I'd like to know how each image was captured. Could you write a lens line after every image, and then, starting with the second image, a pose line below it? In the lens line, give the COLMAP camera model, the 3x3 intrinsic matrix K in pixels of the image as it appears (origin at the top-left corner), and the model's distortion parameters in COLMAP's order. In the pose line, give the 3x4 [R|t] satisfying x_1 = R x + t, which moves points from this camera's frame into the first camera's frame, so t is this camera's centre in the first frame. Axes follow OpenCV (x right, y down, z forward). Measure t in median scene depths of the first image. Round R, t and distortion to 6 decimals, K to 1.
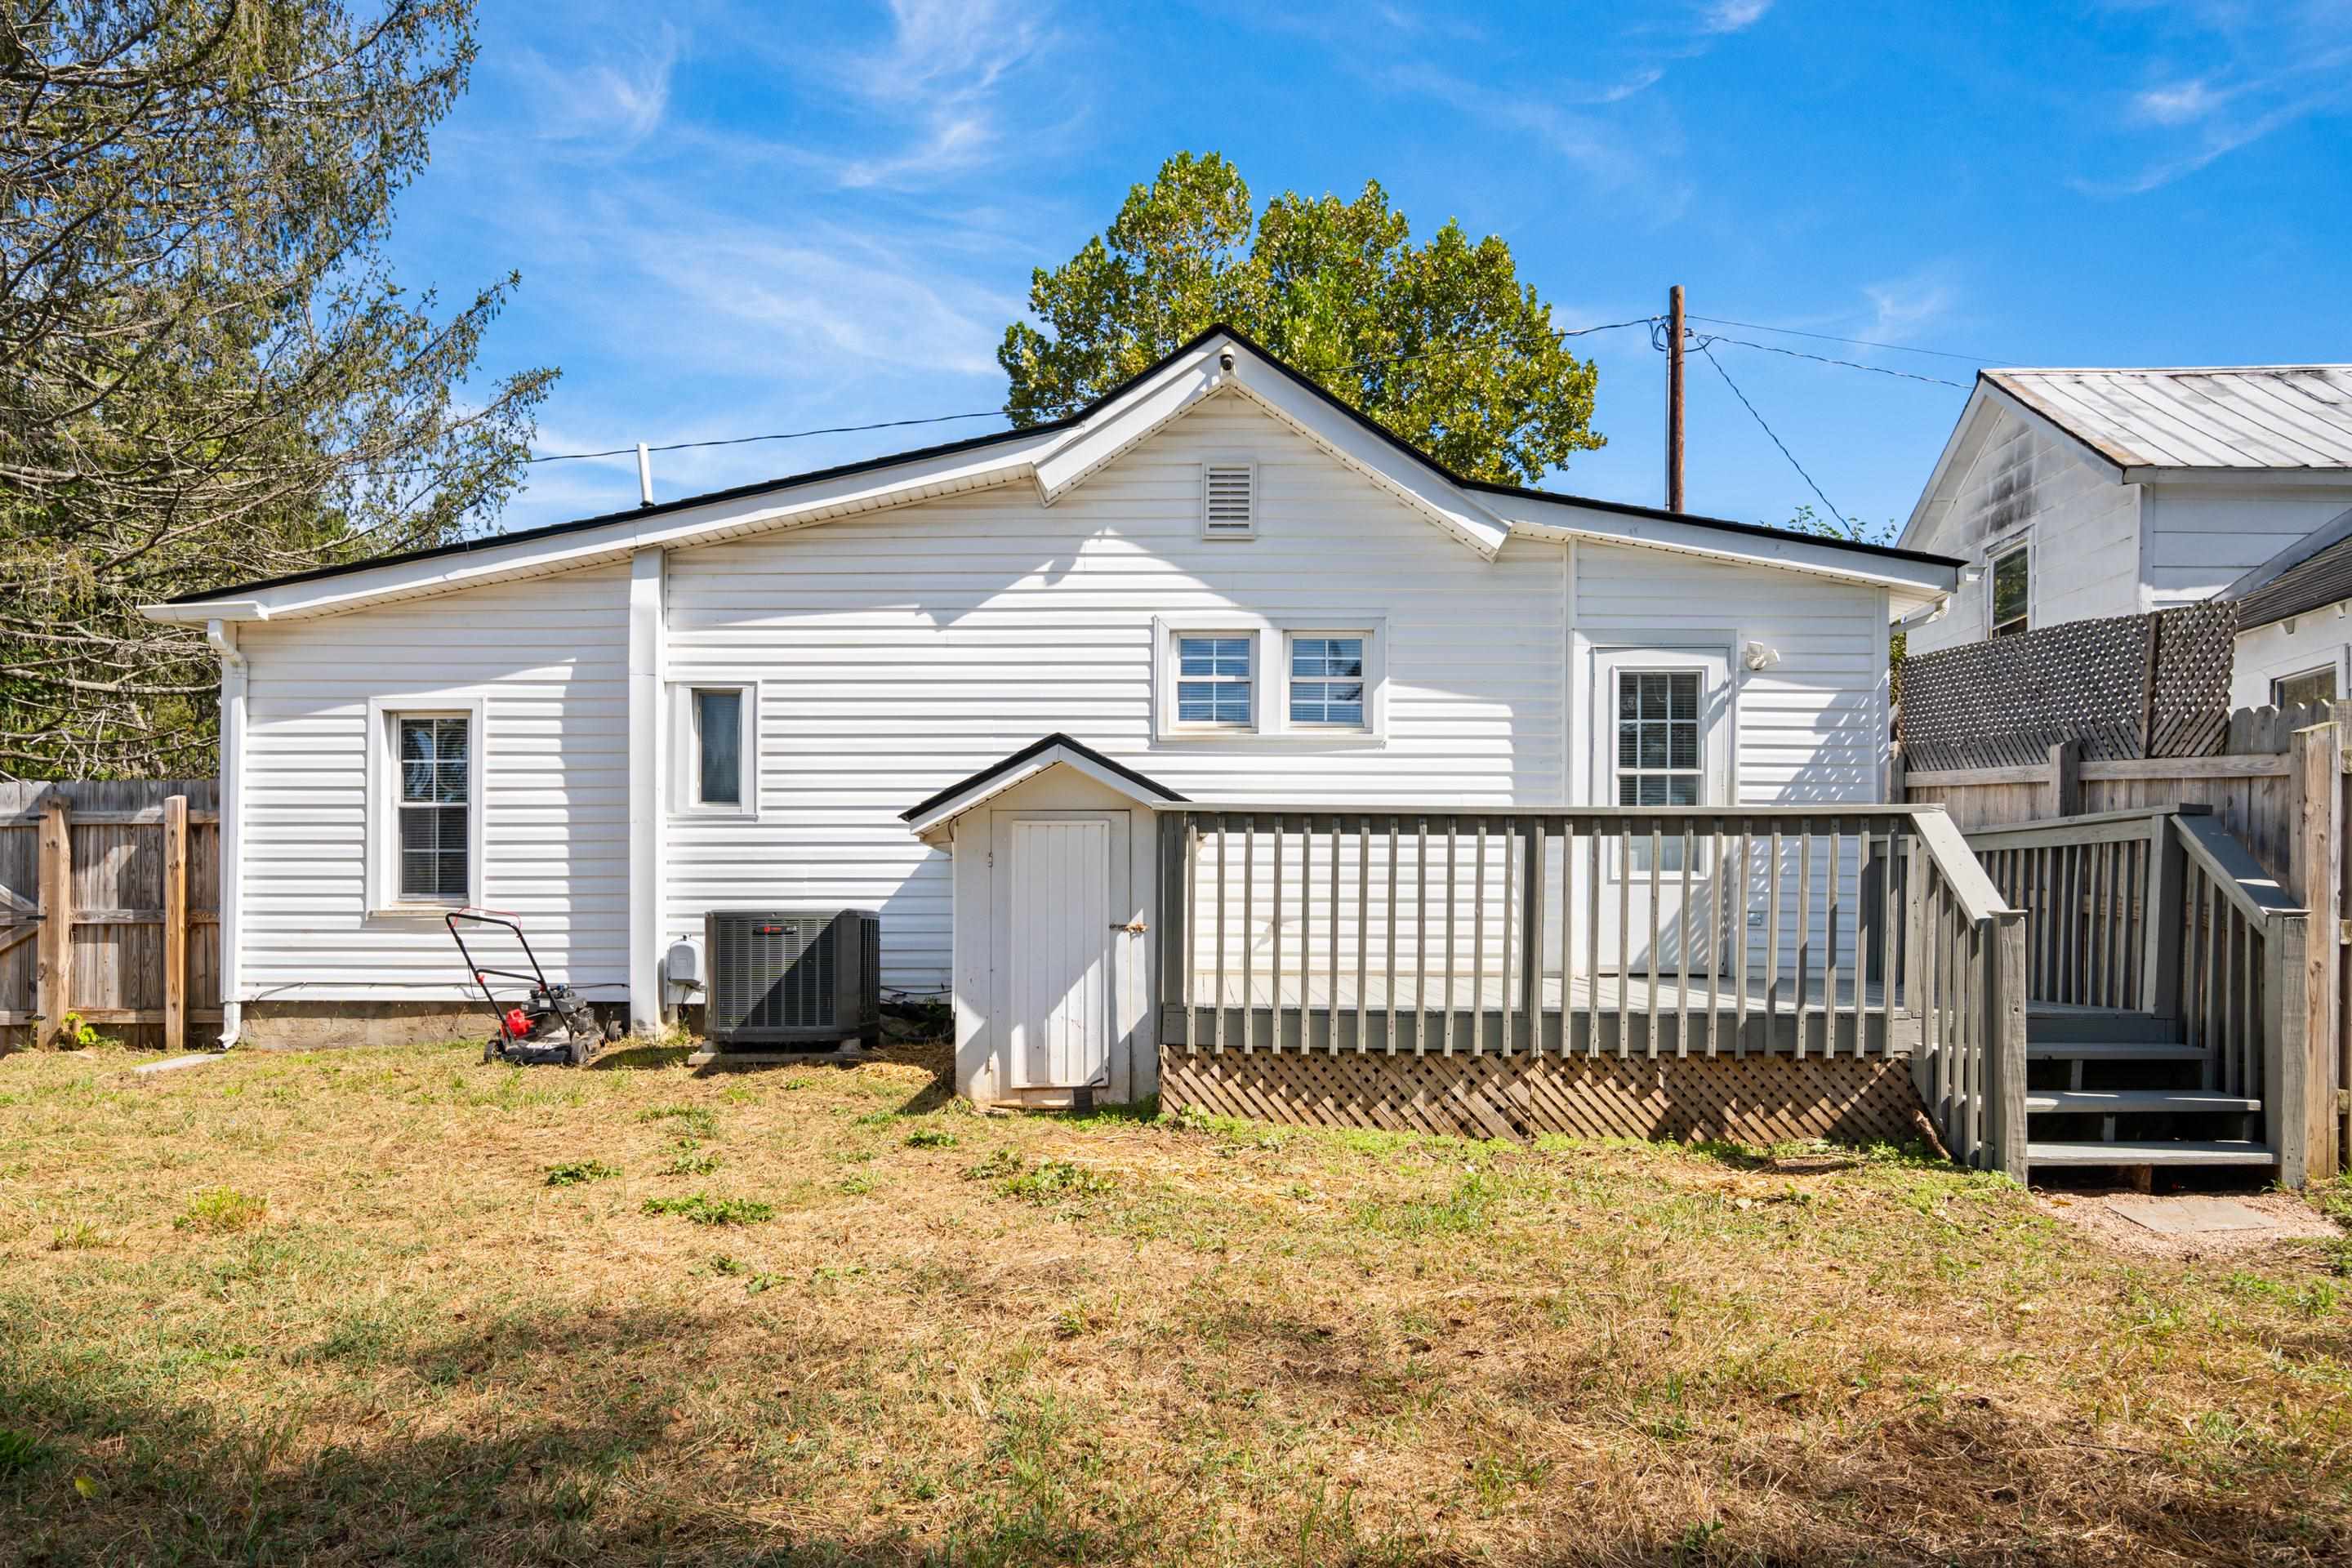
lens RADIAL K [[1529.9, 0, 1179.2], [0, 1529.9, 857.8], [0, 0, 1]] dist [0.002372, -0.001979]
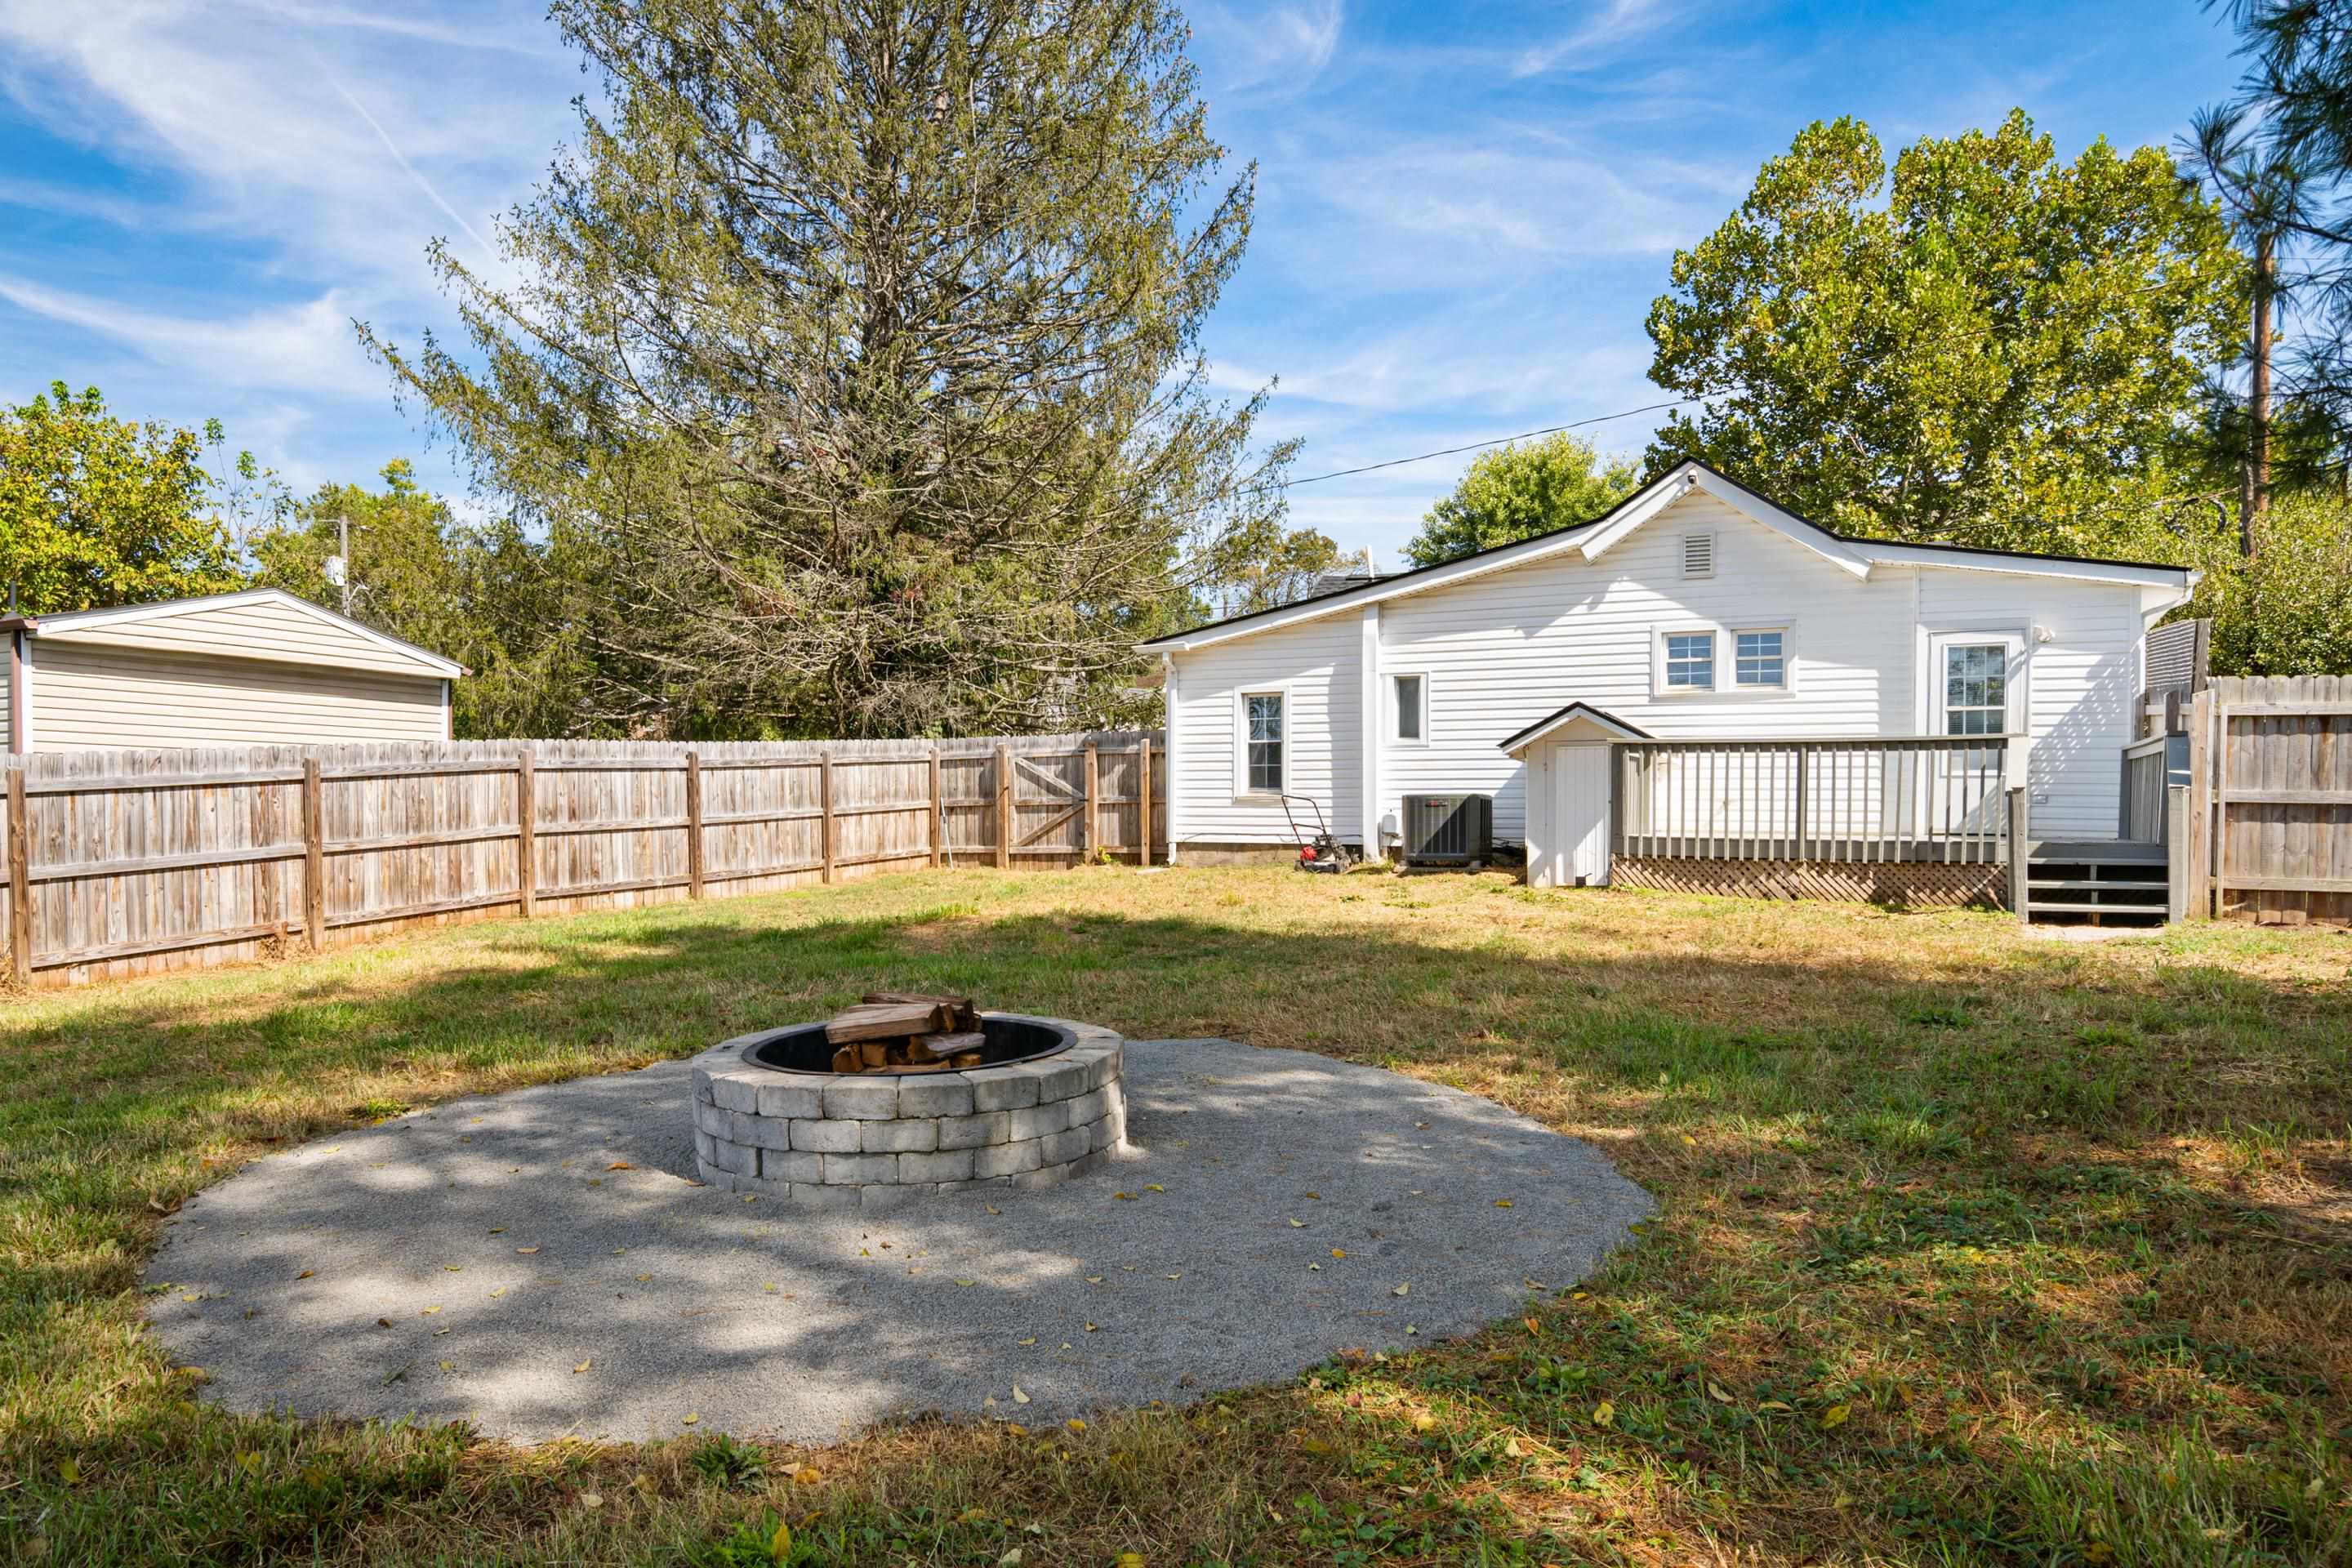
lens RADIAL K [[1529.9, 0, 1179.2], [0, 1529.9, 857.8], [0, 0, 1]] dist [0.002372, -0.001979]
pose [[0.905781, 0.015249, -0.423472, 0.236086], [0.009364, 0.998388, 0.055981, 0.002643], [0.423643, -0.054672, 0.904178, -0.806865]]
